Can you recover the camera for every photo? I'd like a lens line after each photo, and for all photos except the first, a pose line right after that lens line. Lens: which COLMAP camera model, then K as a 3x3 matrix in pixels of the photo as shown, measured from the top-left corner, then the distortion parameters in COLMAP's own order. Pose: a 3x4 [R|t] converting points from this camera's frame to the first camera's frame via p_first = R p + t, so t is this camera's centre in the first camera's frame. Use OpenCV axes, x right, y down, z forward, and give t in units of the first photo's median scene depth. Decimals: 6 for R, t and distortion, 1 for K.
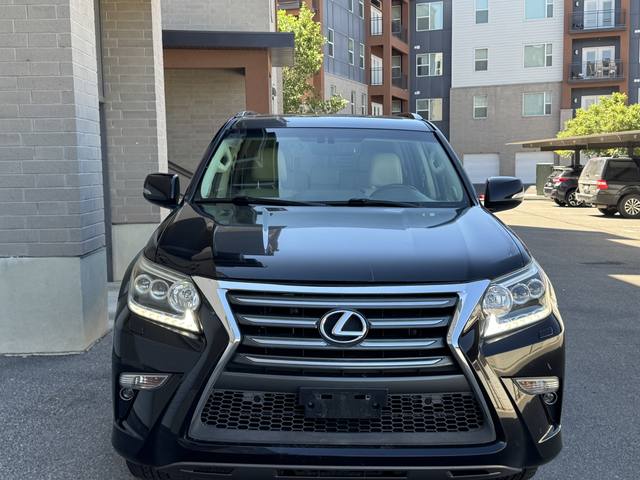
lens RADIAL K [[813.5, 0, 320.0], [0, 813.5, 240.0], [0, 0, 1]] dist [0.215970, -0.505823]
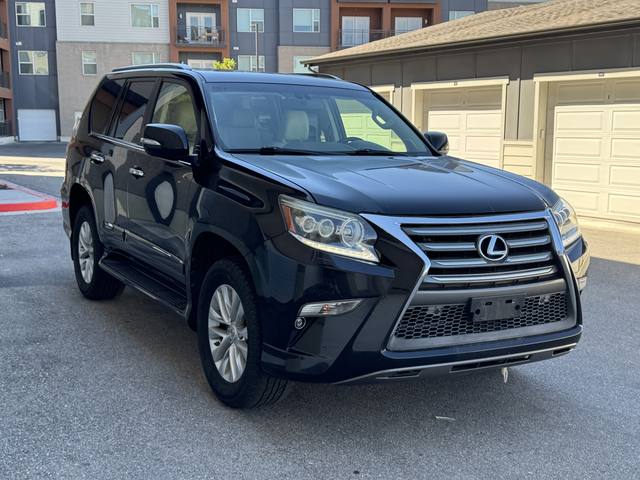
lens RADIAL K [[813.5, 0, 320.0], [0, 813.5, 240.0], [0, 0, 1]] dist [0.215970, -0.505823]
pose [[0.868638, -0.055835, 0.492291, -0.774958], [0.032170, 0.997889, 0.056416, 0.013974], [-0.494402, -0.033168, 0.868600, 0.037580]]
